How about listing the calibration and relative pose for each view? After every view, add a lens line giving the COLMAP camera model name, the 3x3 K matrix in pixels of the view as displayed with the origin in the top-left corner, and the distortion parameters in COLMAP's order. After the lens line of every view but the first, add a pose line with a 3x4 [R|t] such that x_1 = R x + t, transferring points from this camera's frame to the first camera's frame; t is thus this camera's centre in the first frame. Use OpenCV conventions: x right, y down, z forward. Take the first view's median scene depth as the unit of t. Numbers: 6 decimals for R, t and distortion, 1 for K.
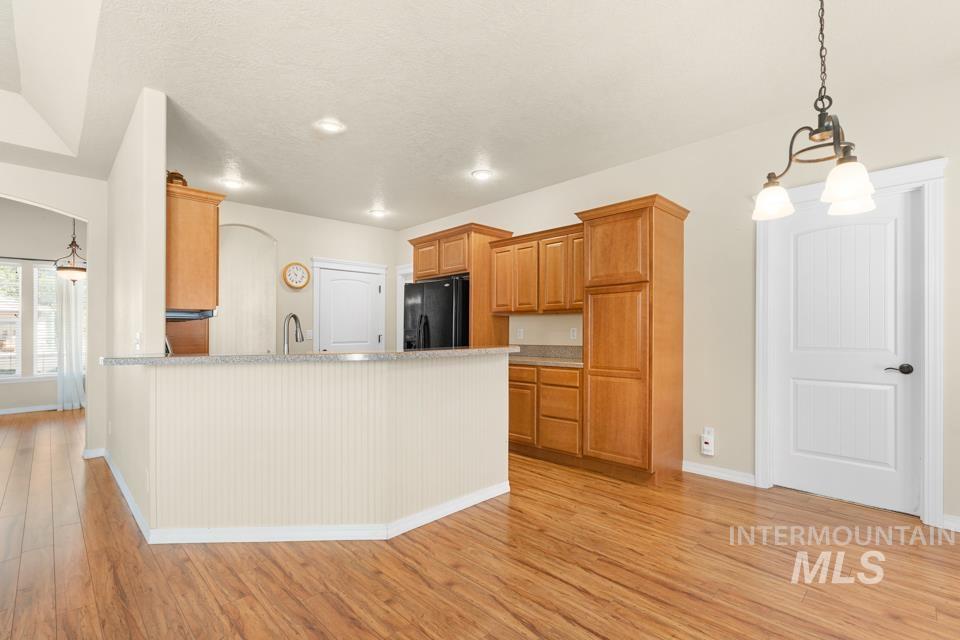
lens RADIAL K [[434.2, 0, 475.9], [0, 434.2, 321.9], [0, 0, 1]] dist [0.006039, -0.004076]
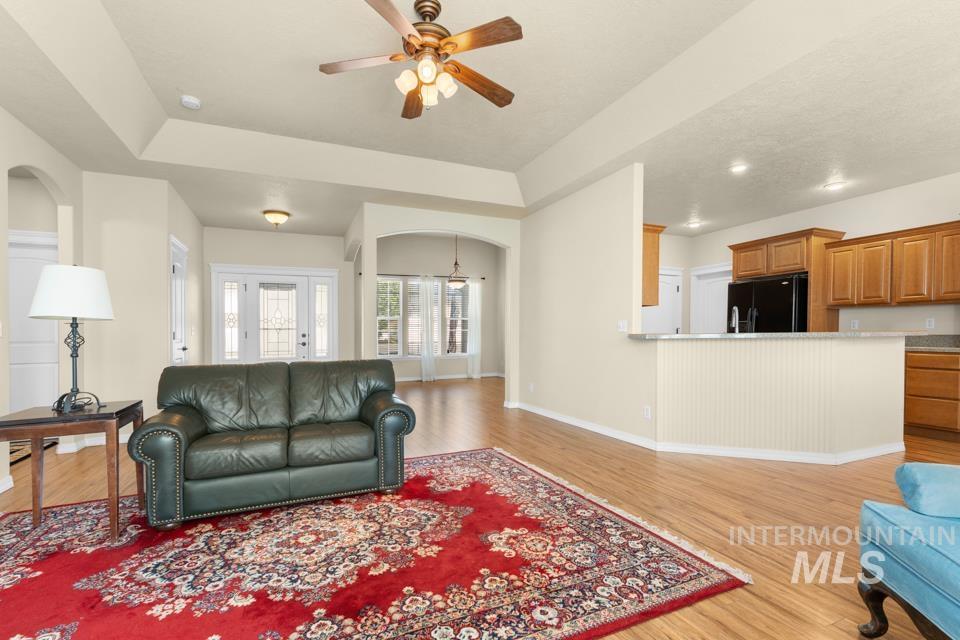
lens RADIAL K [[434.2, 0, 477.1], [0, 434.2, 327.8], [0, 0, 1]] dist [0.006039, -0.004076]
pose [[0.938080, 0.000270, -0.346420, -0.466454], [0.003371, 0.999945, 0.009908, 0.023573], [0.346403, -0.010463, 0.938027, -0.413036]]
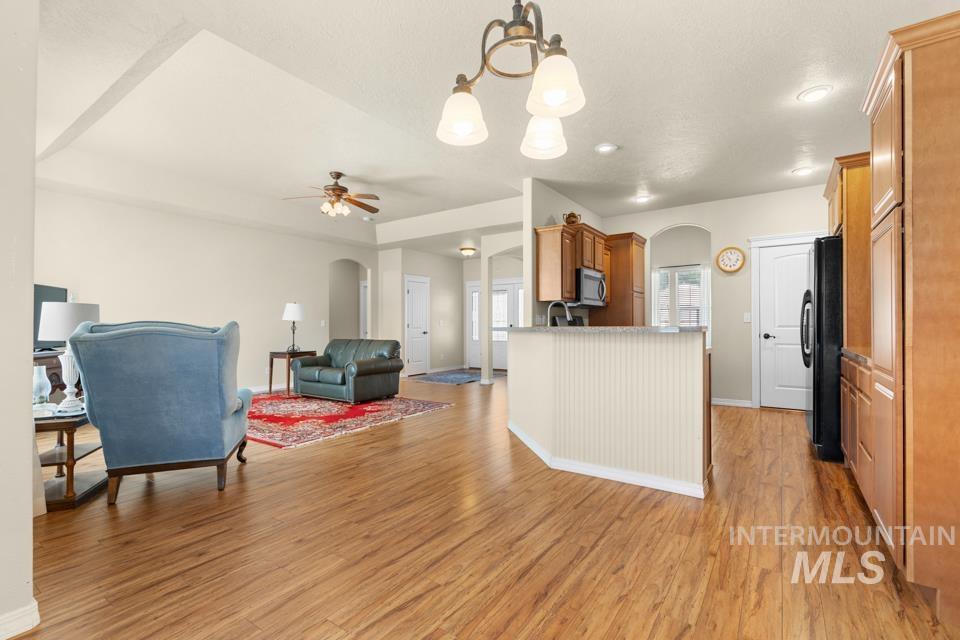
lens RADIAL K [[434.2, 0, 500.4], [0, 434.2, 326.5], [0, 0, 1]] dist [0.006039, -0.004076]
pose [[0.214486, 0.013768, -0.976630, 0.738864], [0.026209, 0.999459, 0.019846, 0.024571], [0.976375, -0.029853, 0.214009, 0.400306]]
